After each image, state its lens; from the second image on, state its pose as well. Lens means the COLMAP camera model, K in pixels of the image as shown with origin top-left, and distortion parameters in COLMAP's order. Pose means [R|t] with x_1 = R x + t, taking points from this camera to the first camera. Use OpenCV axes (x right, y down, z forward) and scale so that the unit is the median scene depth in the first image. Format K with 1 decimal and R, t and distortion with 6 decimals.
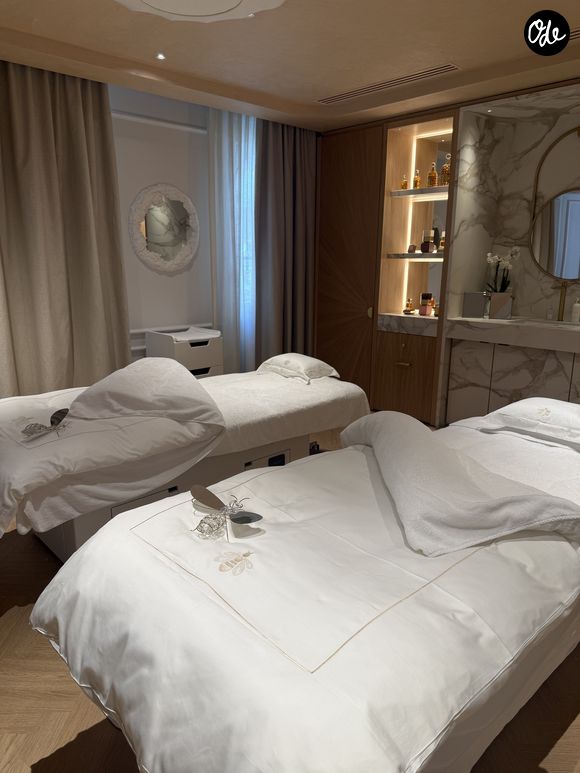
lens RADIAL K [[553.7, 0, 290.0], [0, 553.7, 386.5], [0, 0, 1]] dist [0.031217, -0.054828]
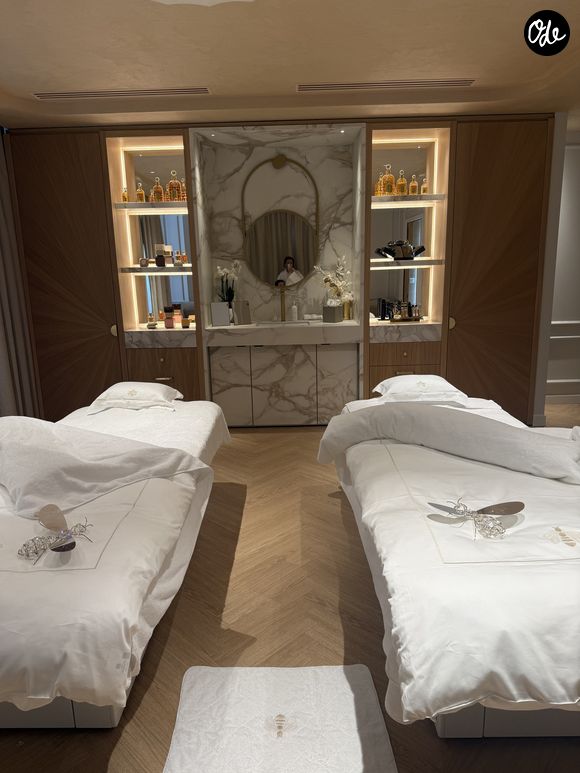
lens RADIAL K [[543.1, 0, 290.0], [0, 543.1, 386.5], [0, 0, 1]] dist [0.102210, -0.152758]
pose [[0.686291, -0.178343, 0.705123, -0.362205], [0.188680, 0.979937, 0.064210, -0.050774], [-0.702428, 0.088975, 0.706172, 0.163890]]
